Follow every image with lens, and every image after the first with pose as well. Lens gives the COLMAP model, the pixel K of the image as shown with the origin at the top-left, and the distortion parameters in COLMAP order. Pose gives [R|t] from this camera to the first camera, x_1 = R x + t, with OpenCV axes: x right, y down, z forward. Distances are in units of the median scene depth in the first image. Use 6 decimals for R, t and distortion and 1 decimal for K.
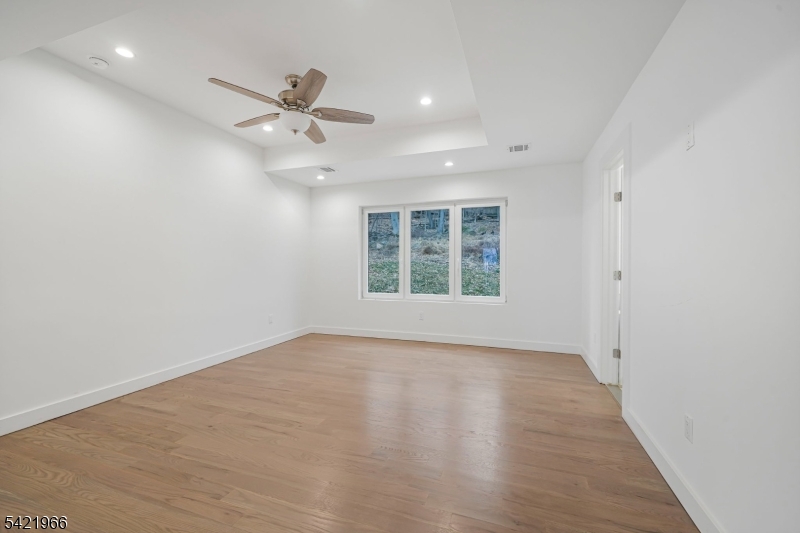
lens RADIAL K [[305.3, 0, 402.2], [0, 305.3, 265.7], [0, 0, 1]] dist [-0.005610, -0.000092]
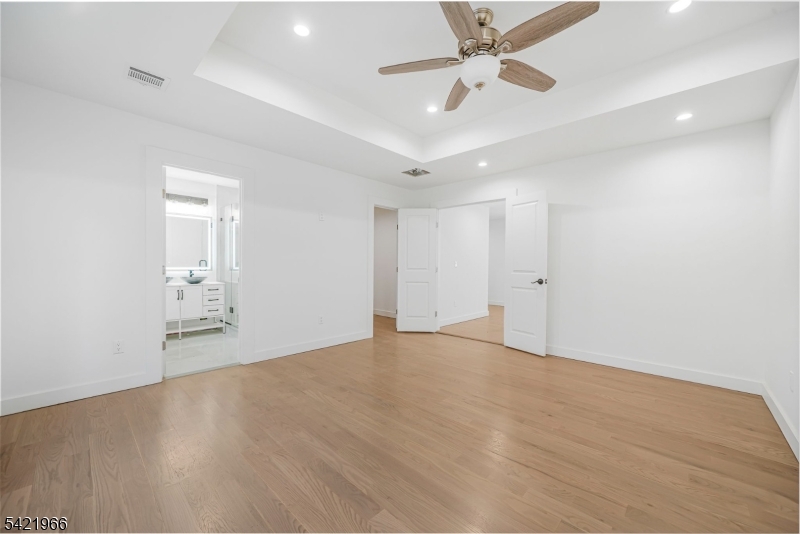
lens RADIAL K [[305.3, 0, 402.2], [0, 305.3, 266.2], [0, 0, 1]] dist [-0.005610, -0.000092]
pose [[-0.911565, -0.010113, 0.411031, -0.544161], [-0.006248, 0.999923, 0.010745, 0.008409], [-0.411108, 0.007226, -0.911558, 1.979573]]
